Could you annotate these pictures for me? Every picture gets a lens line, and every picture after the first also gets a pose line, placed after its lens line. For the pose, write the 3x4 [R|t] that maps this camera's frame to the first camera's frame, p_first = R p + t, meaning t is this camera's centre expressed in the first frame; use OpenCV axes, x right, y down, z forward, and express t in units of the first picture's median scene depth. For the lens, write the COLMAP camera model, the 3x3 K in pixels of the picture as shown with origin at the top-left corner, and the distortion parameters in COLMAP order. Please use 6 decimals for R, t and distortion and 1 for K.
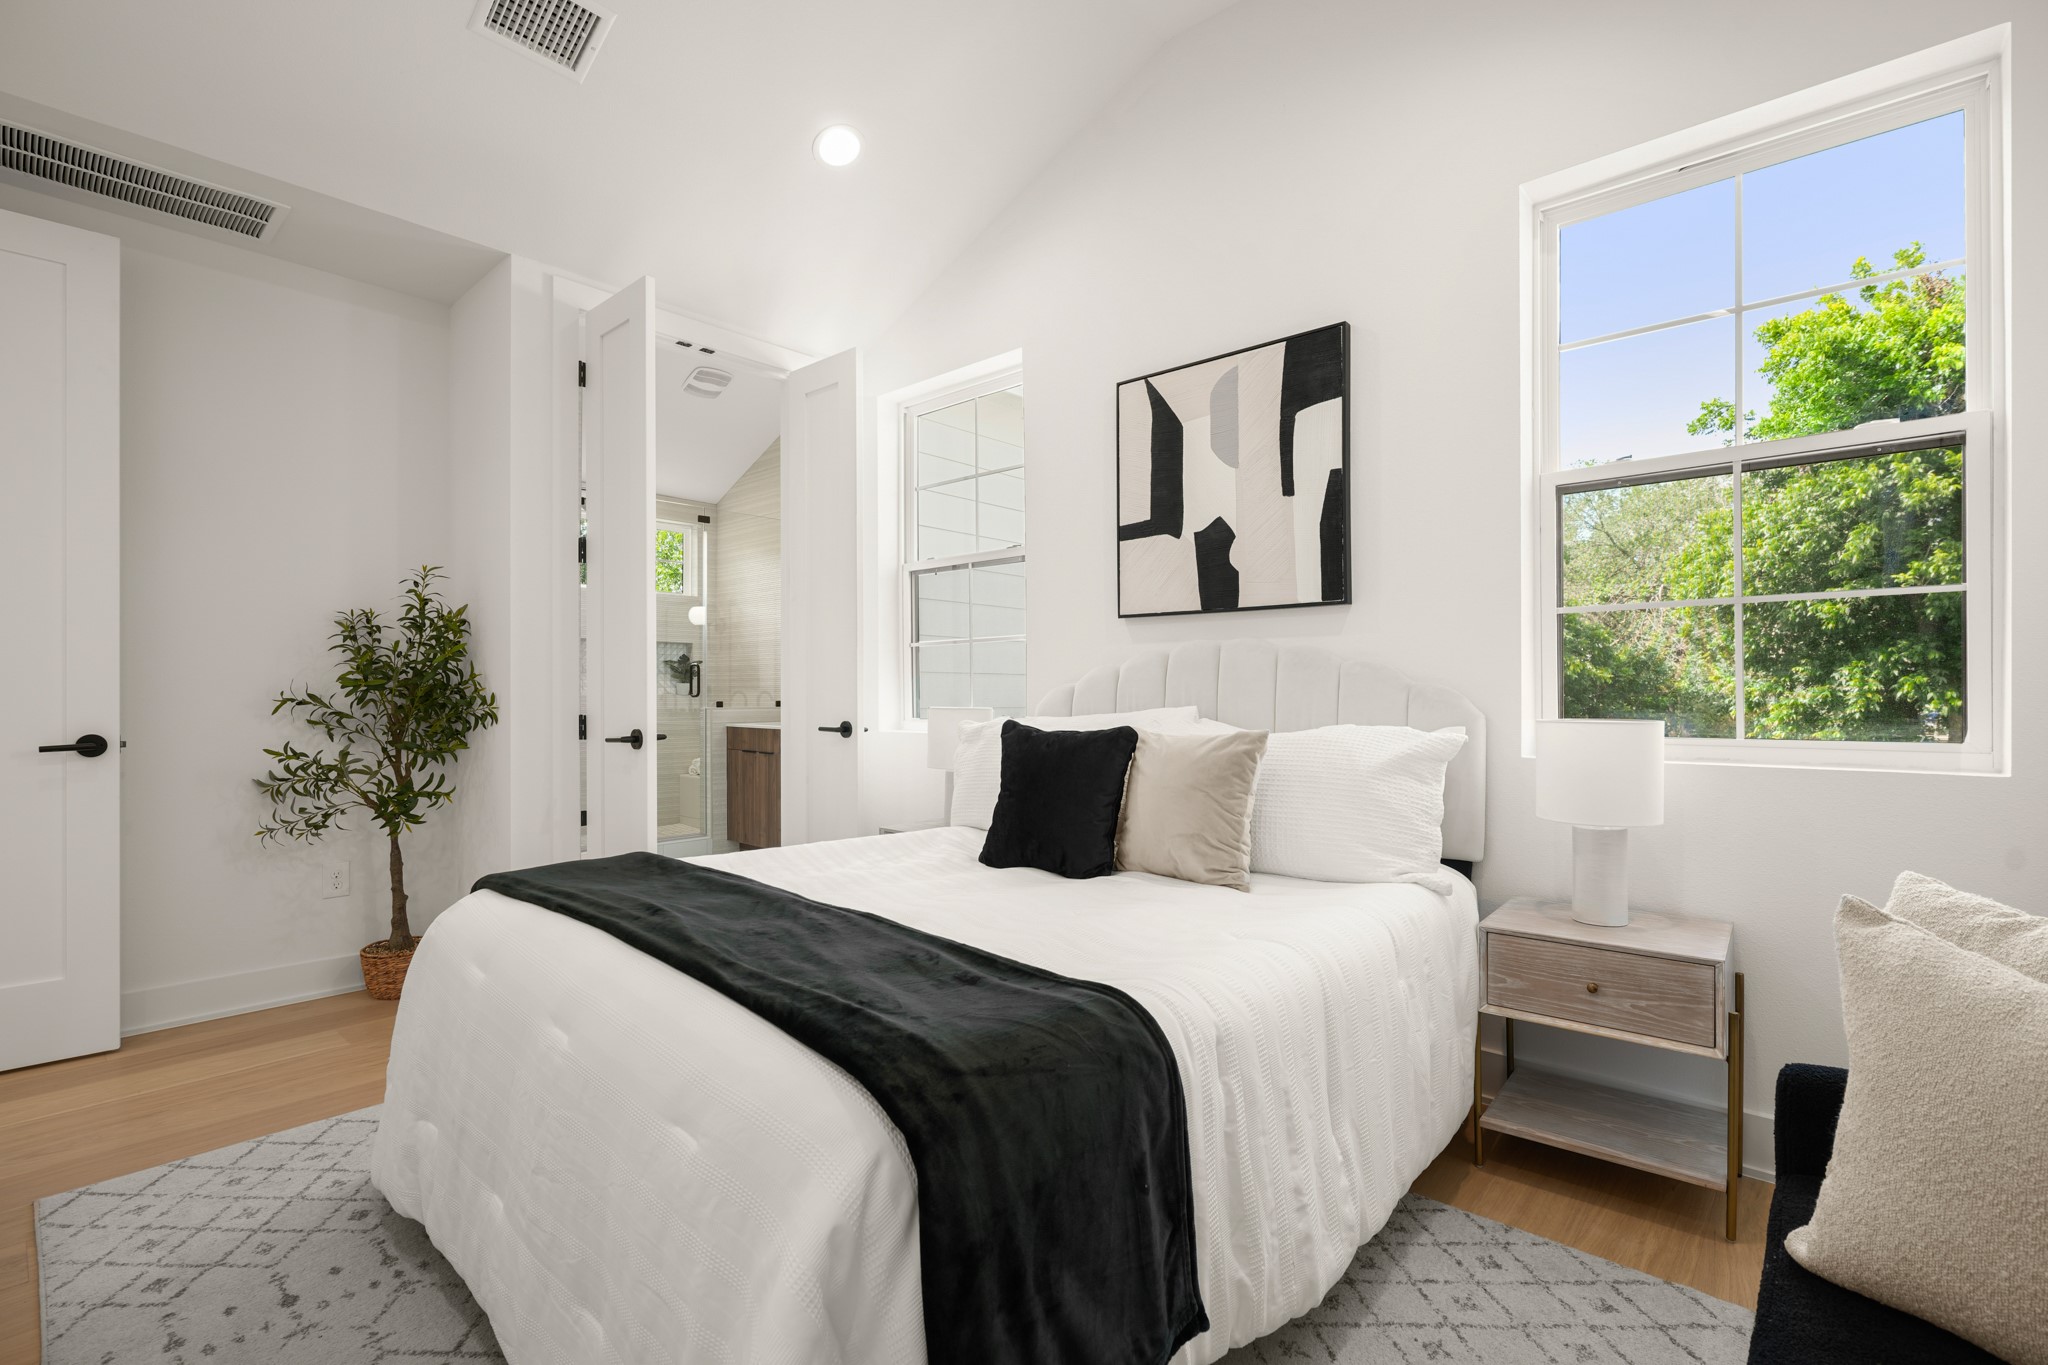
lens RADIAL K [[935.2, 0, 1031.0], [0, 935.2, 683.3], [0, 0, 1]] dist [0.005147, -0.000480]
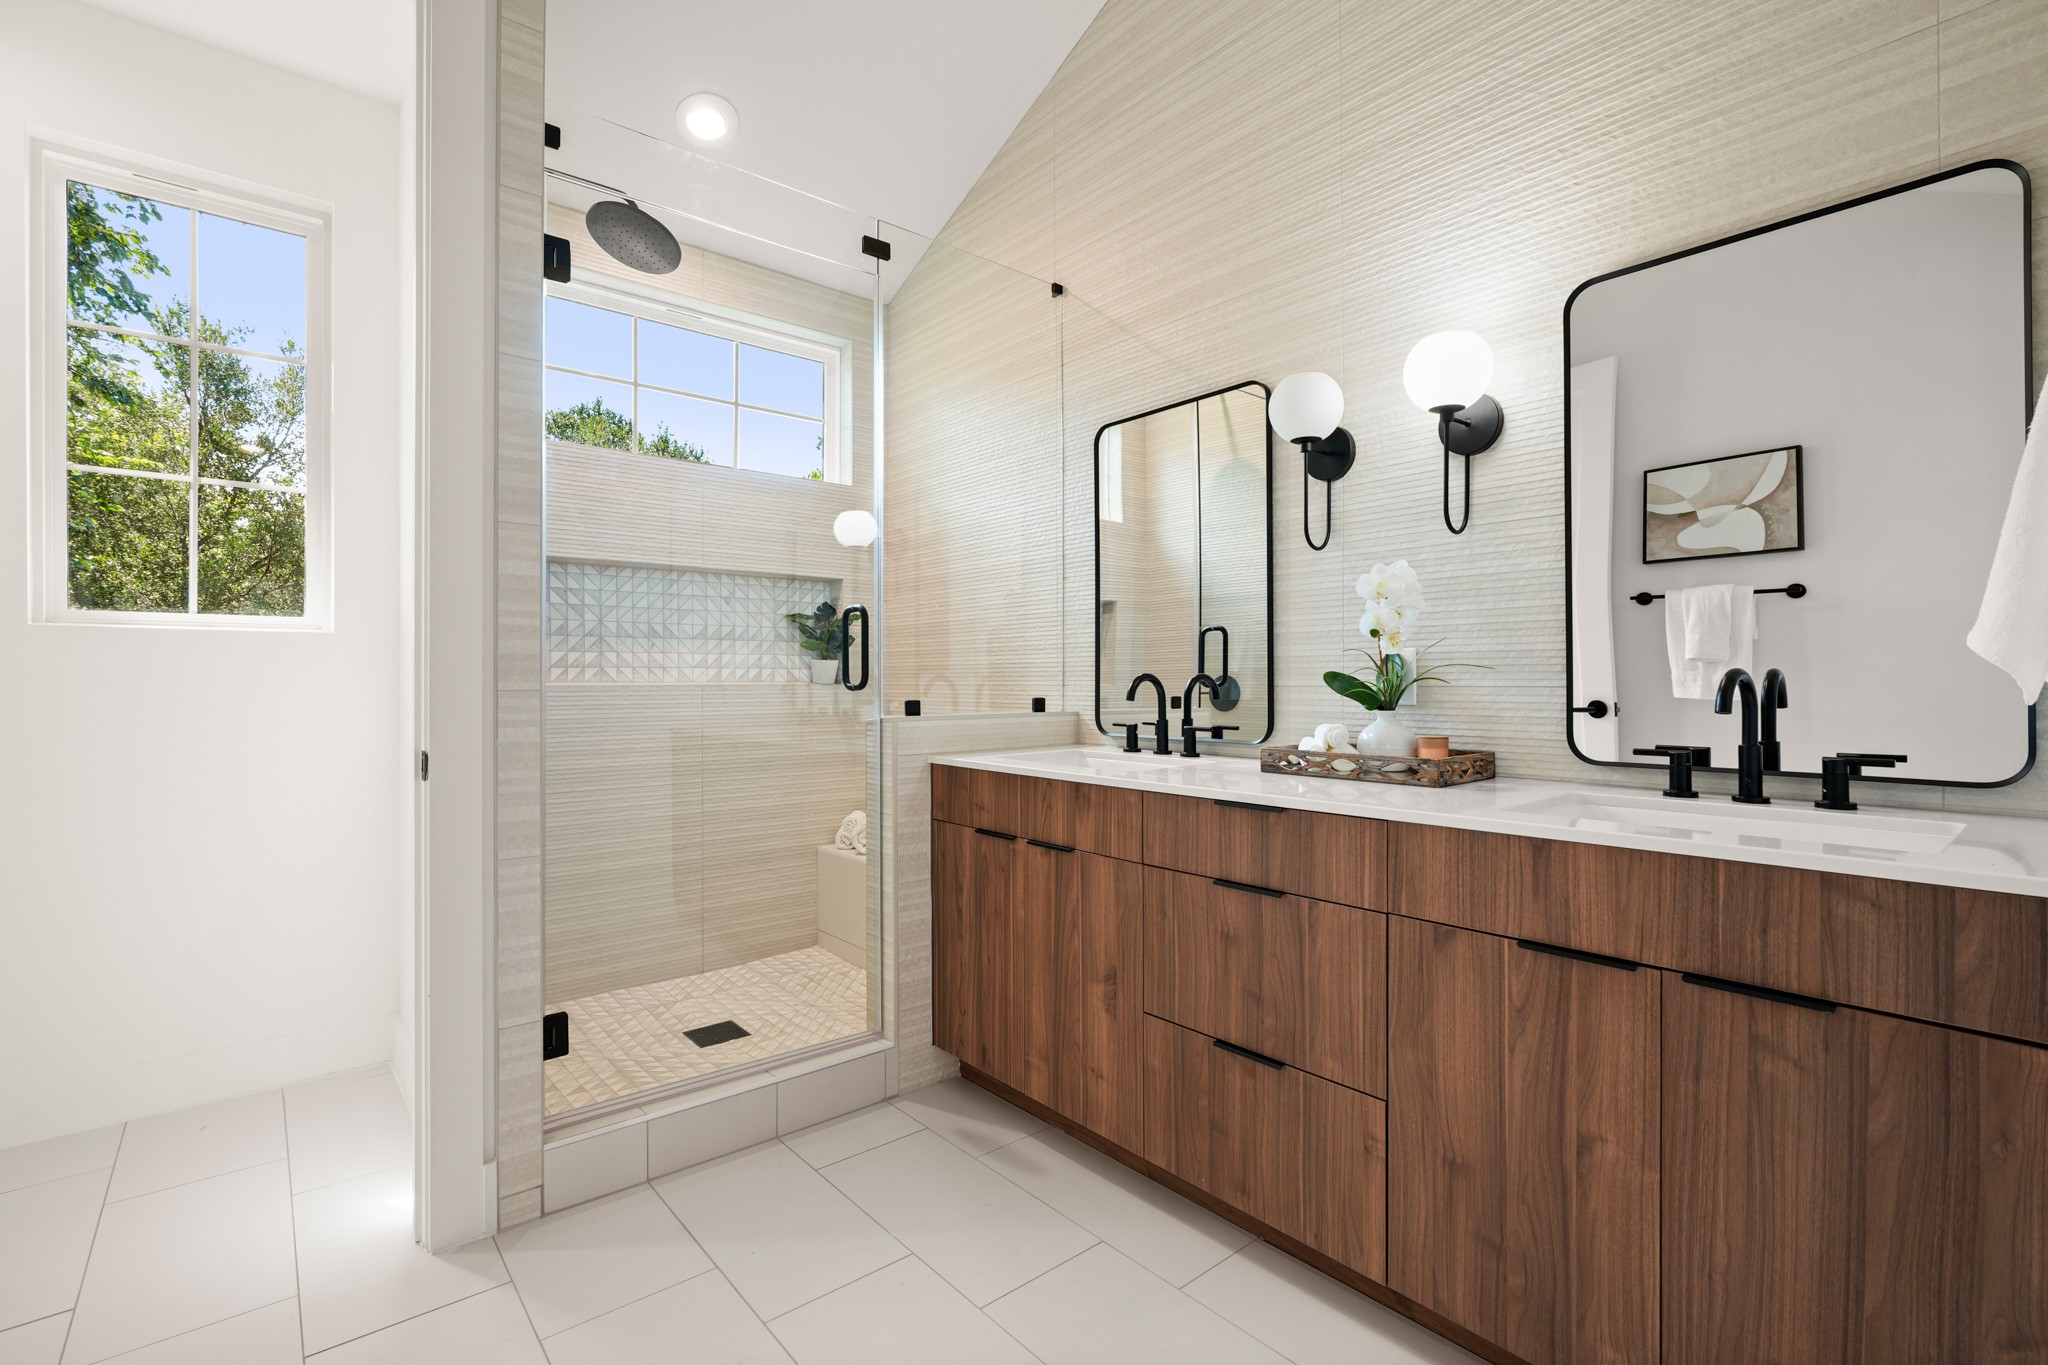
lens RADIAL K [[935.2, 0, 1024.9], [0, 935.2, 679.1], [0, 0, 1]] dist [0.005147, -0.000480]
pose [[0.990526, 0.001610, -0.137319, -0.230050], [-0.000419, 0.999962, 0.008702, 0.006169], [0.137328, -0.008562, 0.990489, 0.607379]]
